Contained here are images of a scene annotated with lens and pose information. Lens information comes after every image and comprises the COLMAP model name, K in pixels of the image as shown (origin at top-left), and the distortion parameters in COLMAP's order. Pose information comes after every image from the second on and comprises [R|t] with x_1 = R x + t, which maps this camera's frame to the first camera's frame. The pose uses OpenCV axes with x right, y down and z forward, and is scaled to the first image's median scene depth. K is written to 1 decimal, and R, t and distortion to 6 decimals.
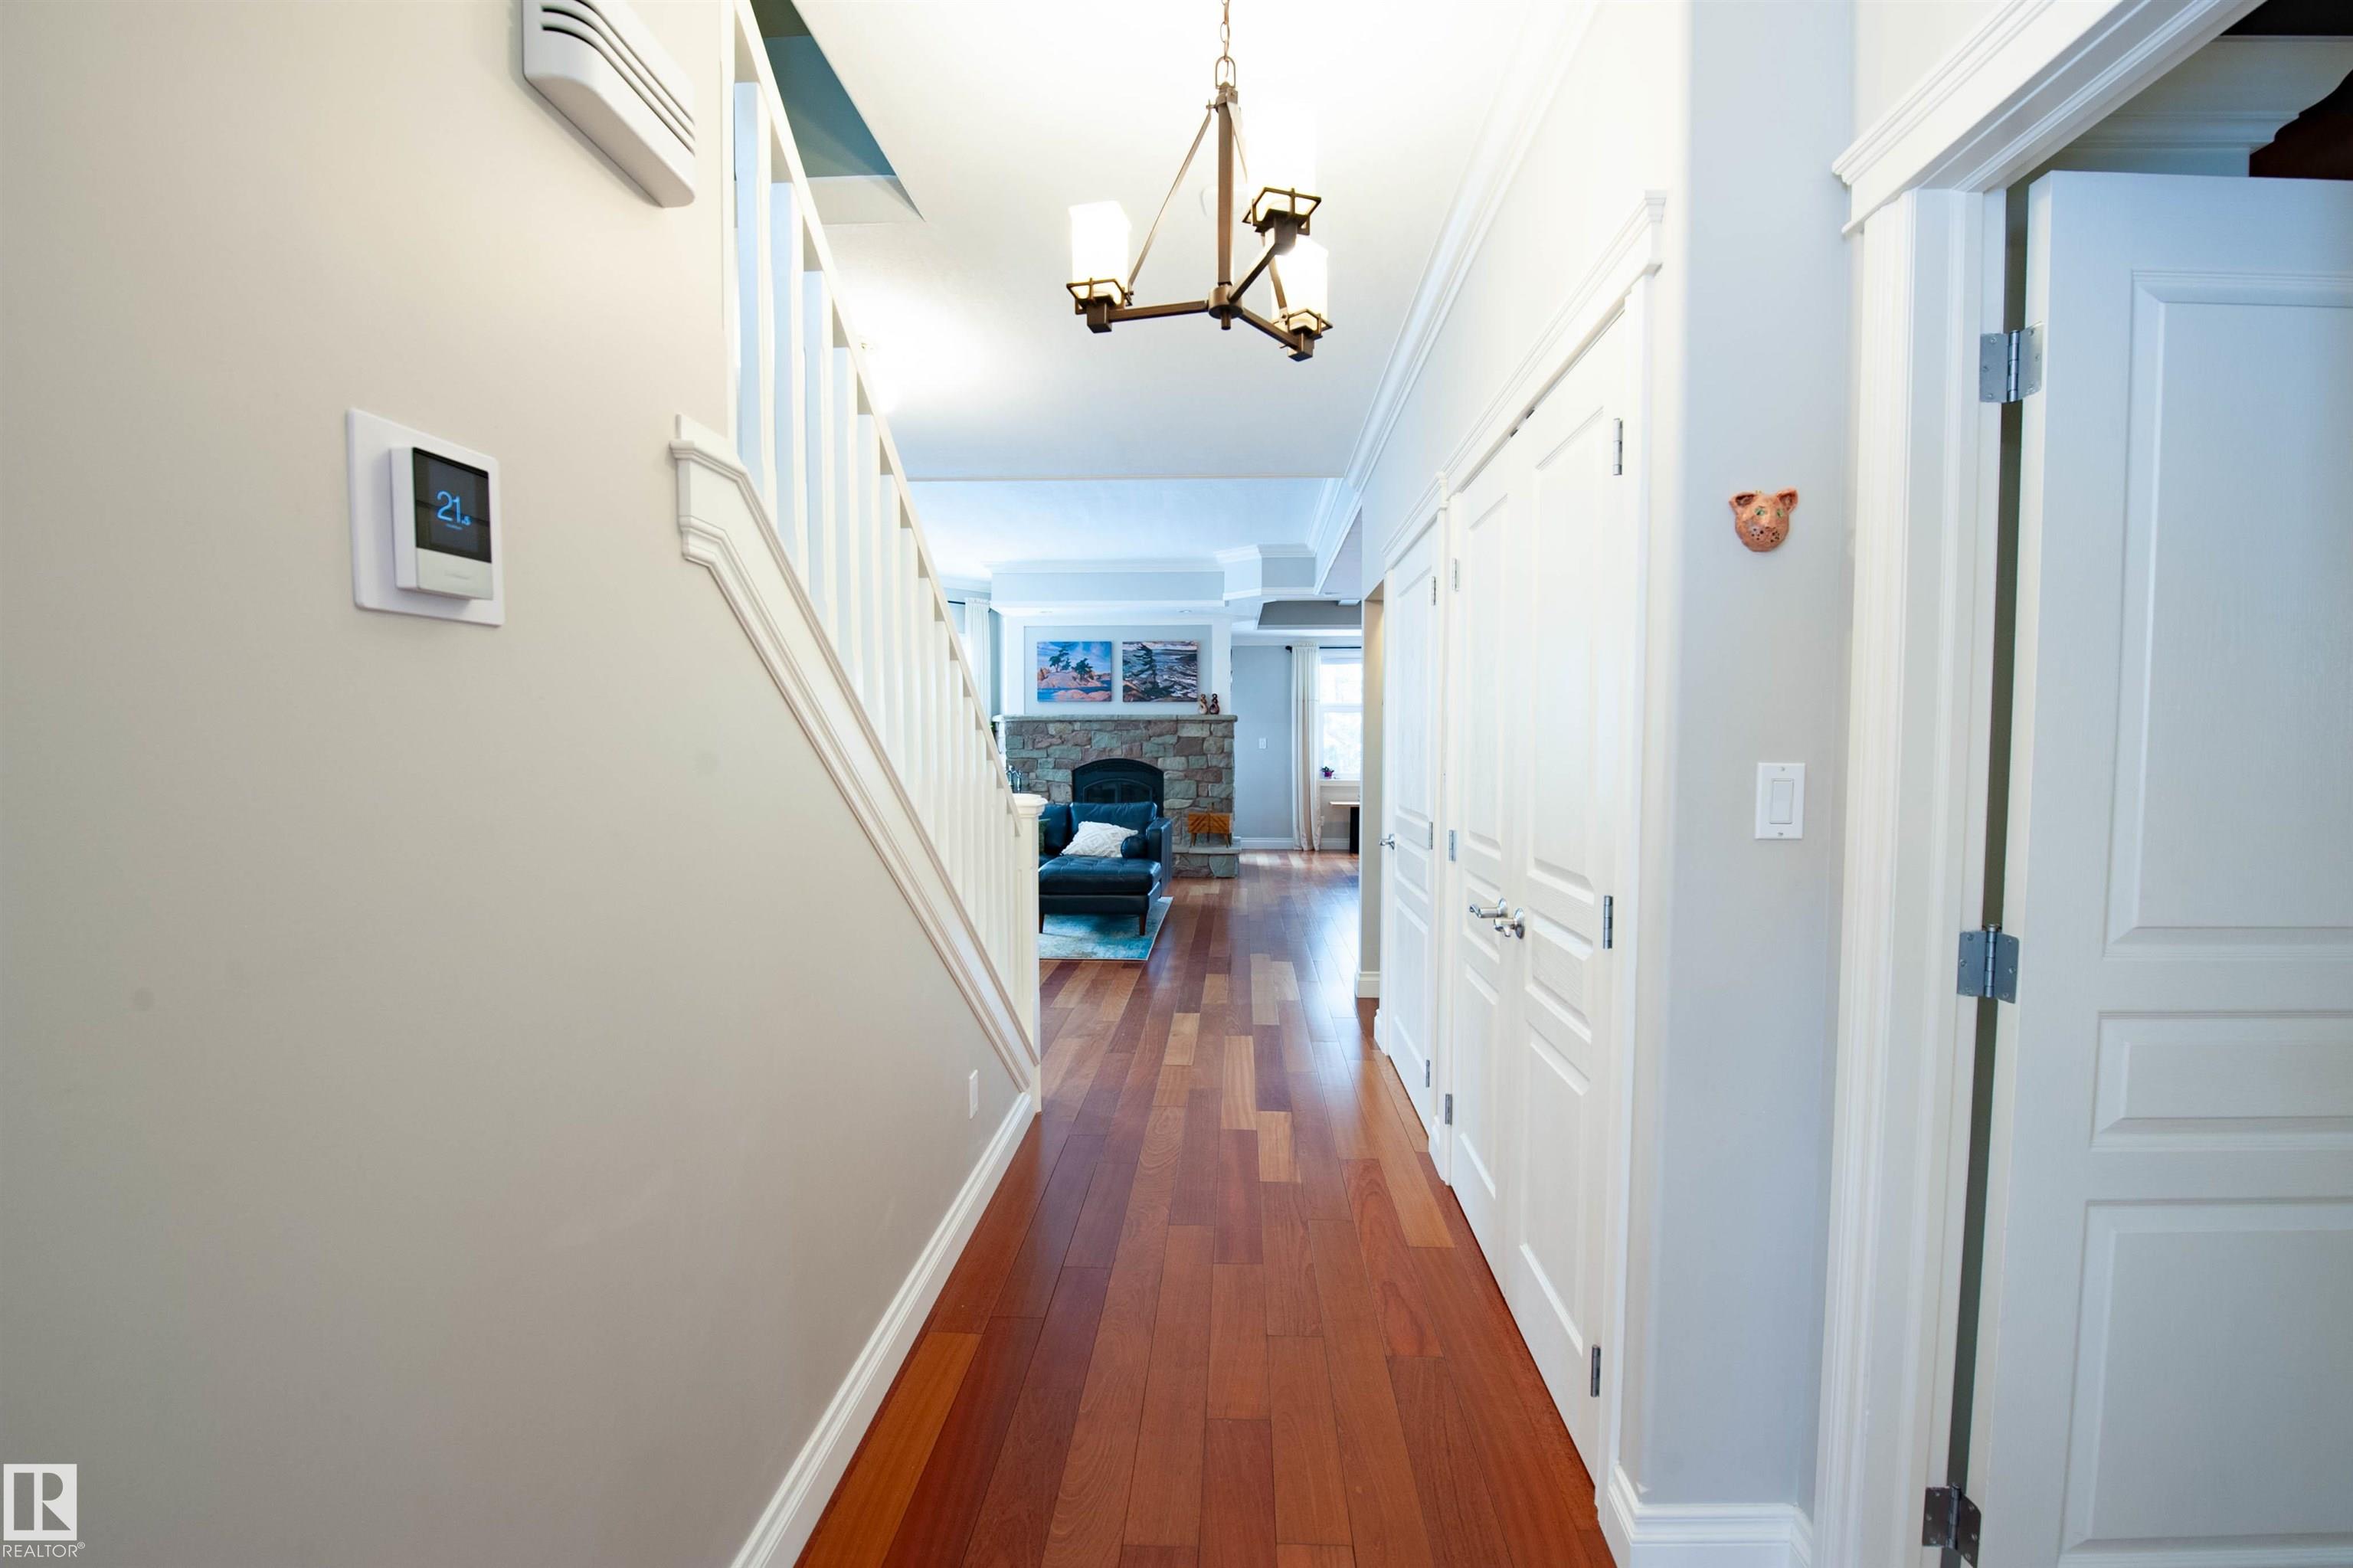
lens RADIAL K [[925.2, 0, 1193.0], [0, 925.2, 782.1], [0, 0, 1]] dist [-0.000160, -0.000001]
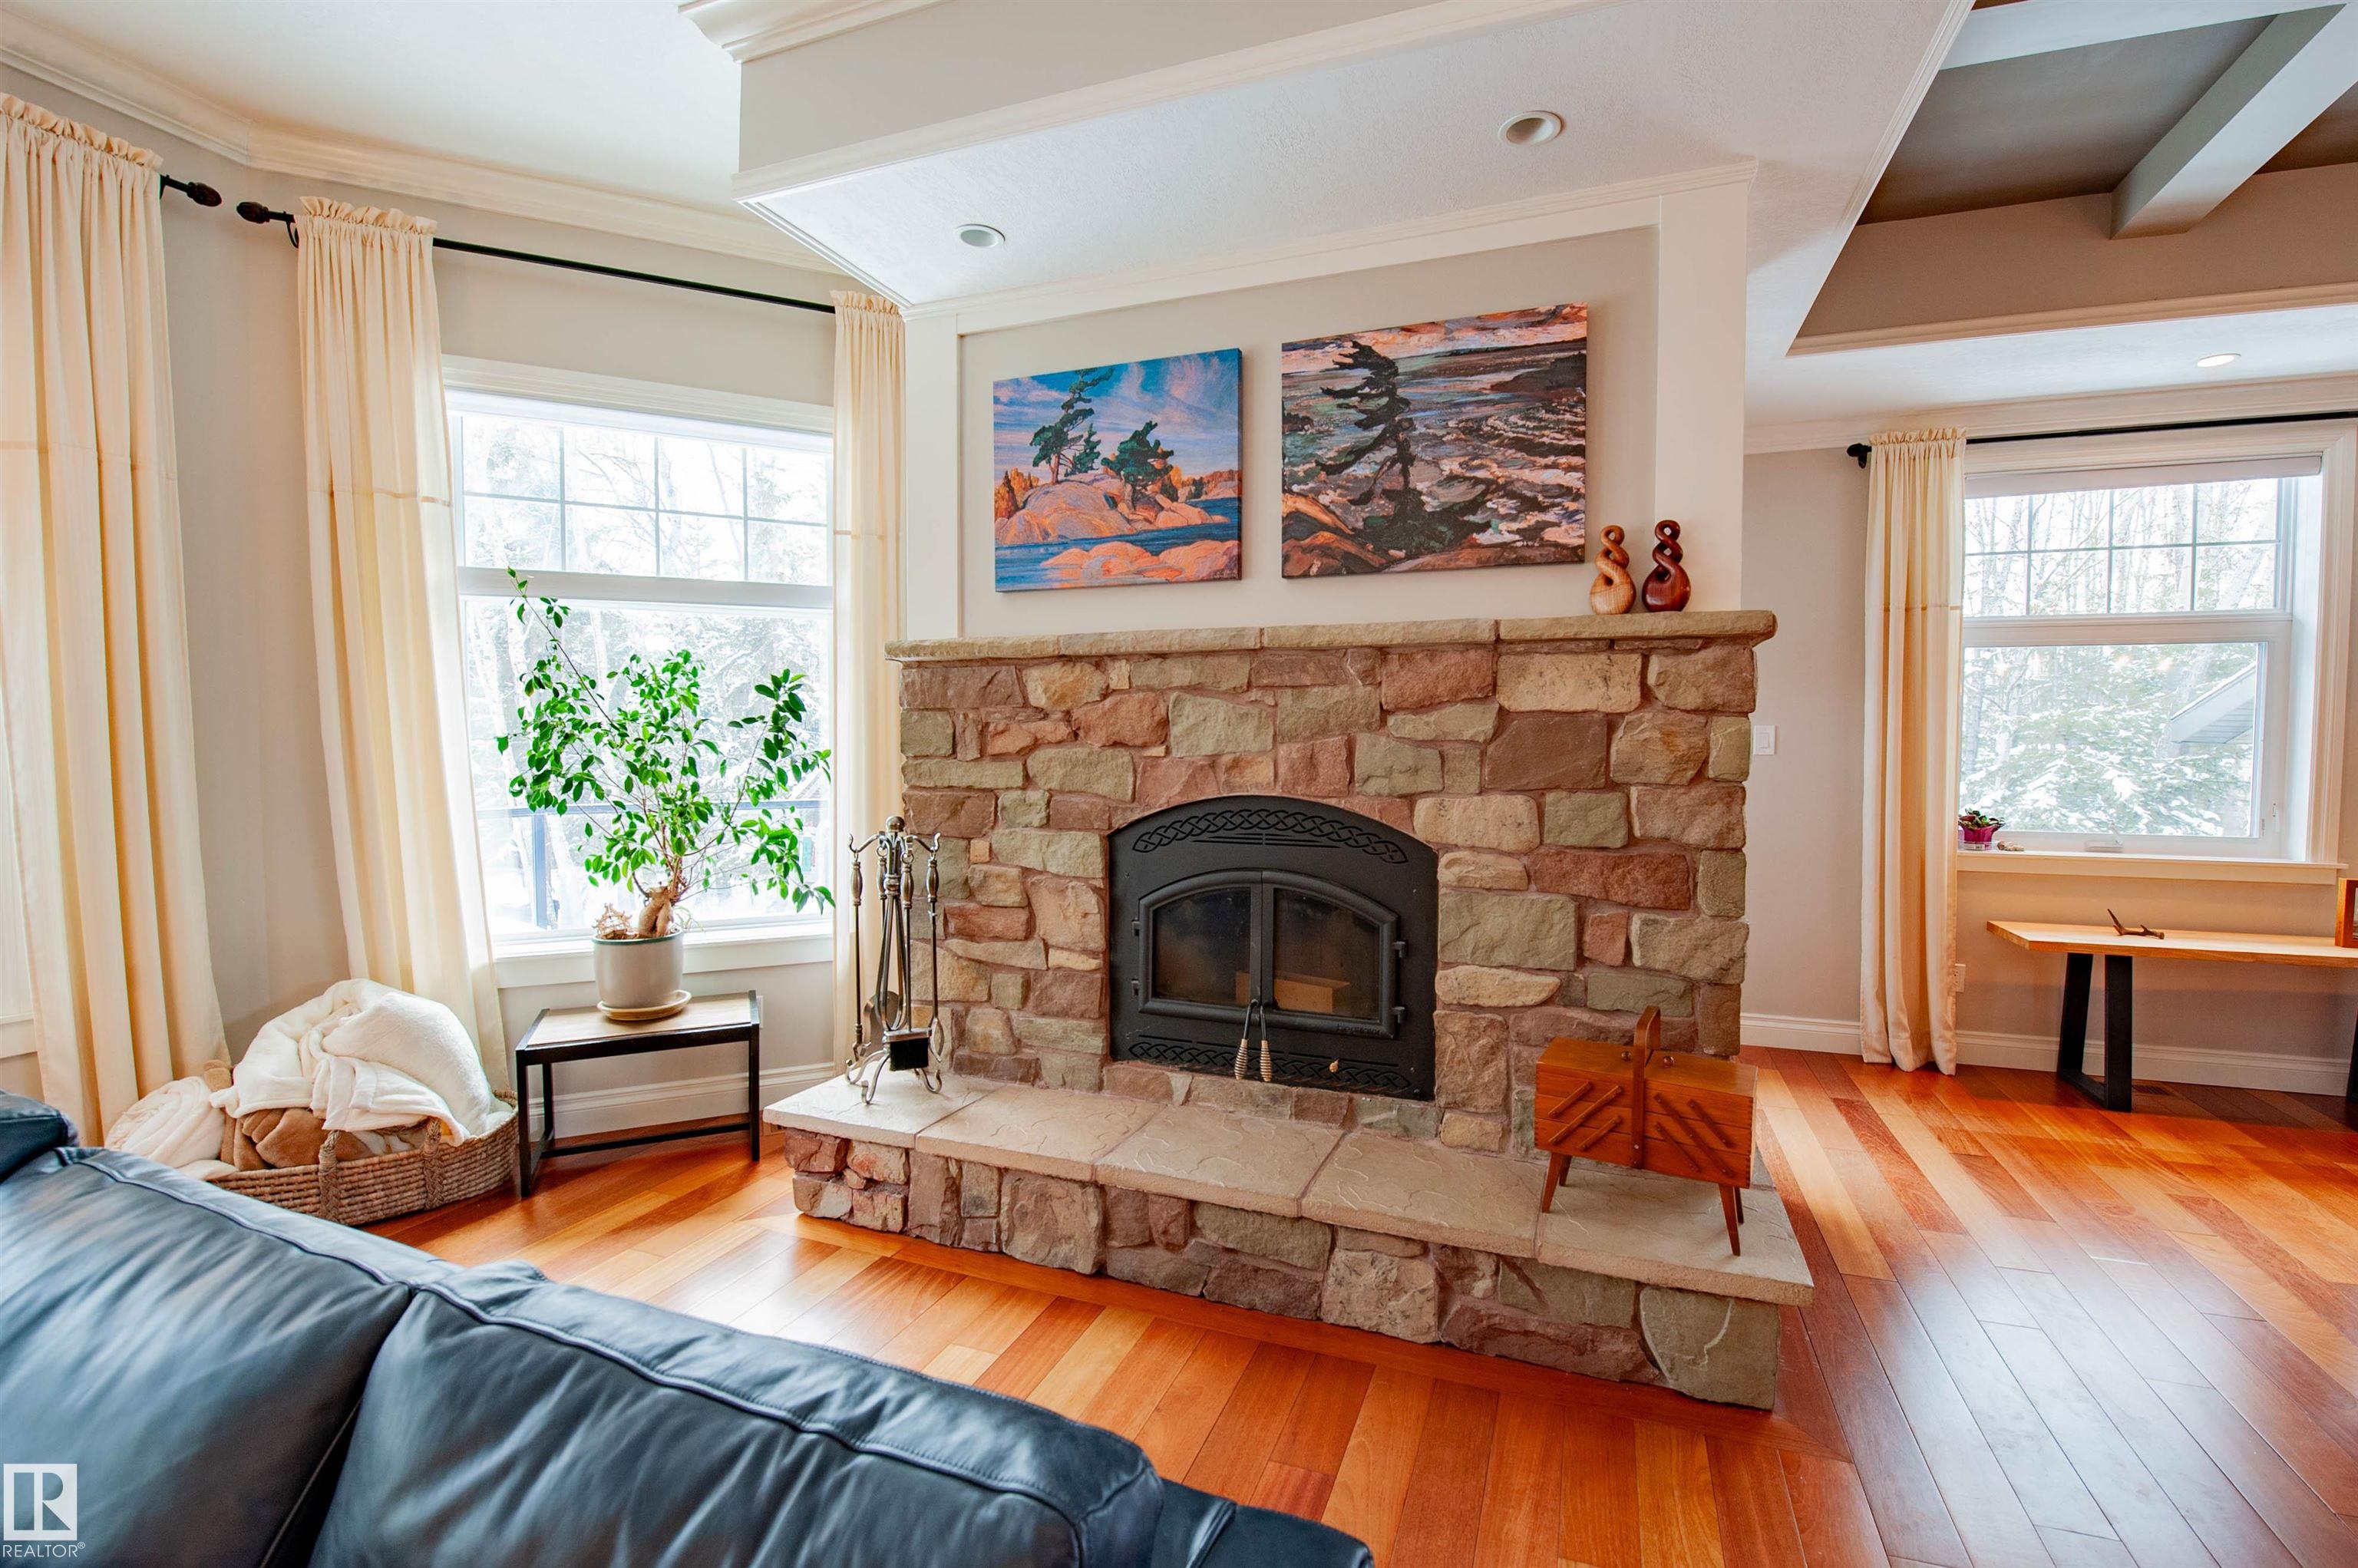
lens RADIAL K [[962.5, 0, 1253.7], [0, 962.5, 783.6], [0, 0, 1]] dist [-0.018009, -0.001540]
pose [[0.958624, 0.014809, -0.284288, -0.006166], [-0.013413, 0.999887, 0.006855, -0.030961], [0.284358, -0.002758, 0.958714, 0.740155]]
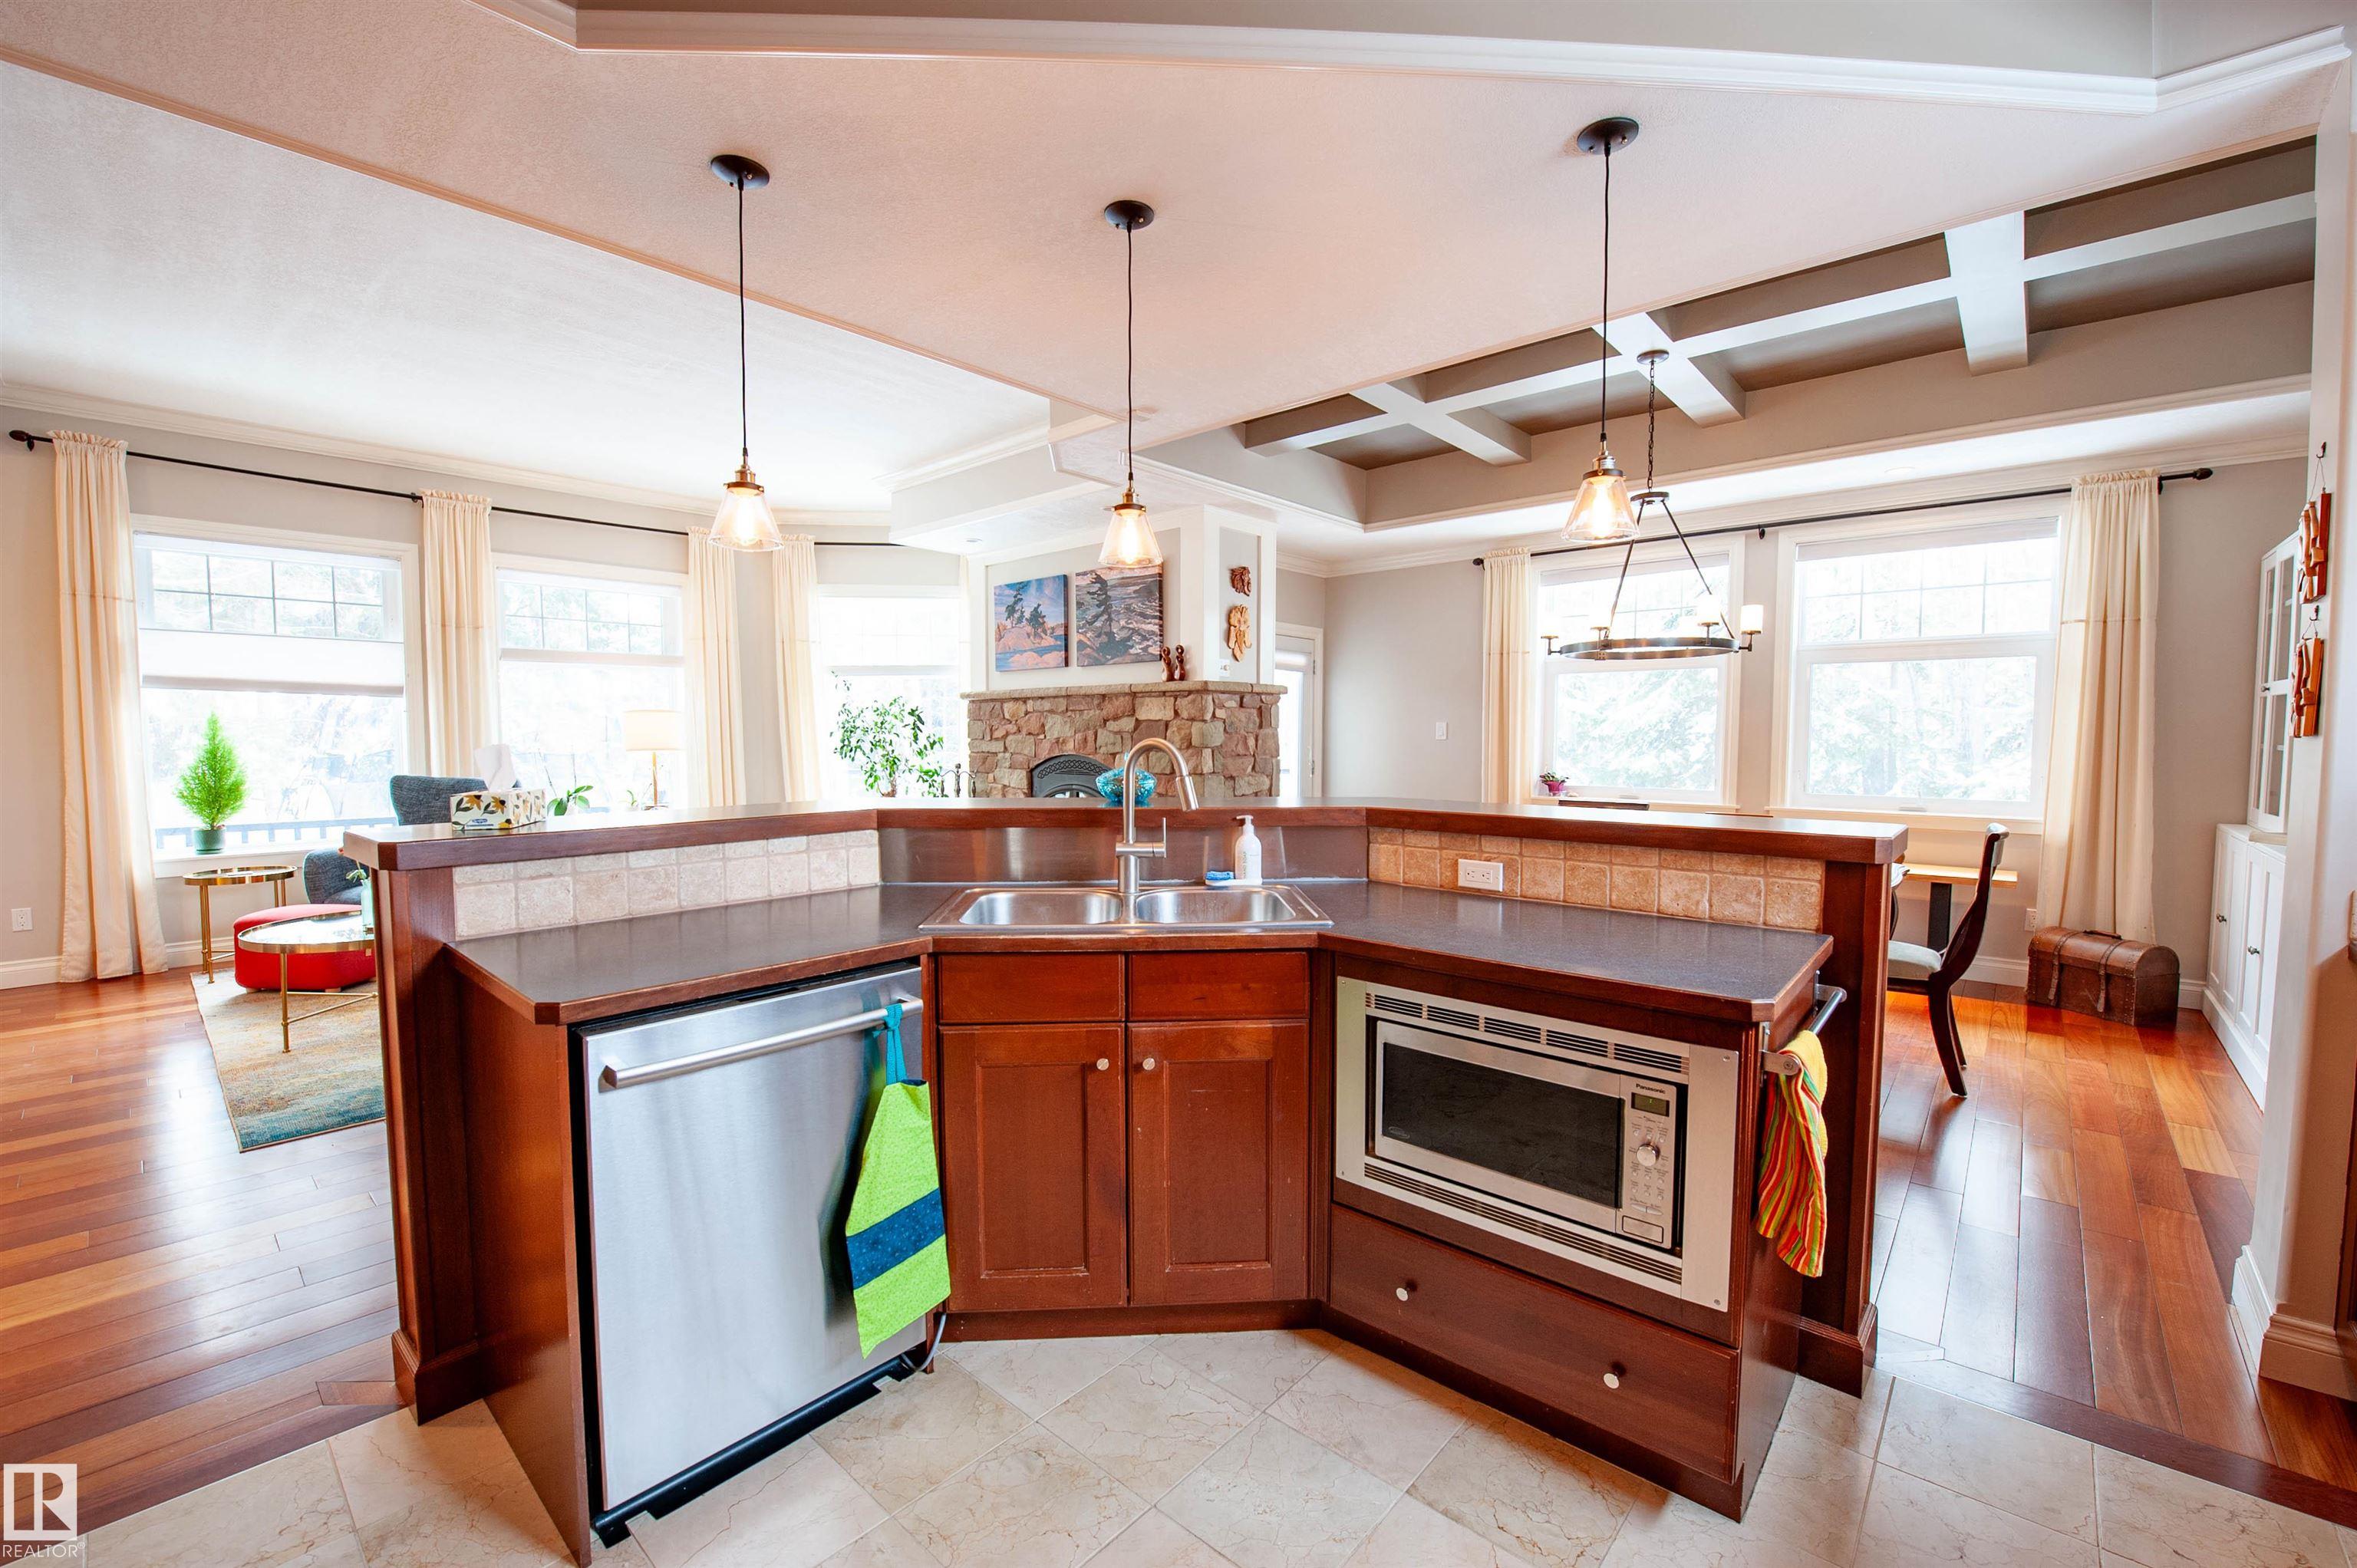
lens RADIAL K [[962.0, 0, 1230.1], [0, 962.0, 795.4], [0, 0, 1]] dist [-0.018009, -0.001540]
pose [[0.790290, 0.037697, -0.611573, 0.420355], [-0.025979, 0.999270, 0.028022, -0.018688], [0.612182, -0.006257, 0.790692, 0.536208]]
